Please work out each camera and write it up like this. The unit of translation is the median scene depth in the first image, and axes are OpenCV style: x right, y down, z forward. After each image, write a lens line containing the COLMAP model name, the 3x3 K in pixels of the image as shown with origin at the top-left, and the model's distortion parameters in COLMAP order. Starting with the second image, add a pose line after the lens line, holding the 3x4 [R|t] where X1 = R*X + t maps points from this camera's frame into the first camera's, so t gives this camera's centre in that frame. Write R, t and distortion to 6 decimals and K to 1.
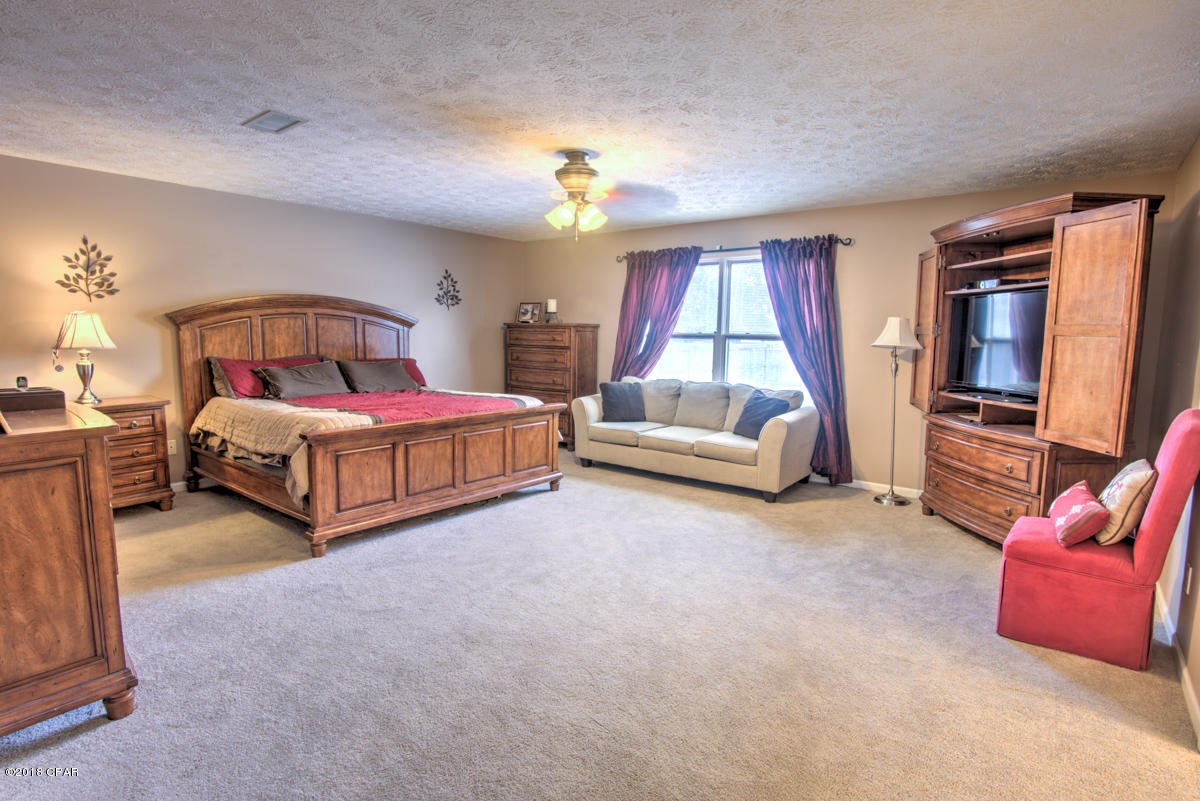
lens RADIAL K [[584.7, 0, 598.4], [0, 584.7, 398.7], [0, 0, 1]] dist [-0.020505, -0.001269]
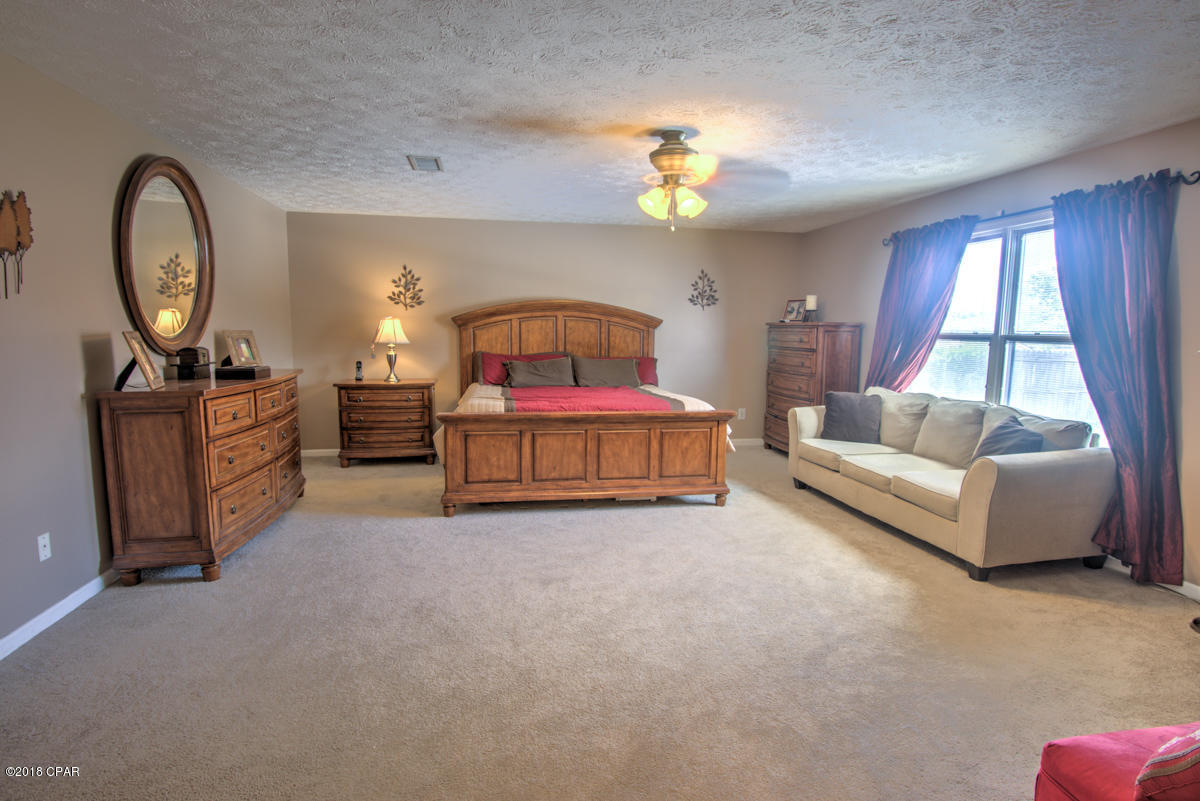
lens RADIAL K [[584.7, 0, 598.4], [0, 584.7, 398.7], [0, 0, 1]] dist [-0.020505, -0.001269]
pose [[0.764523, 0.069741, -0.640812, 0.405604], [-0.072337, 0.997133, 0.022218, -0.017758], [0.640524, 0.029369, 0.767376, 0.204920]]
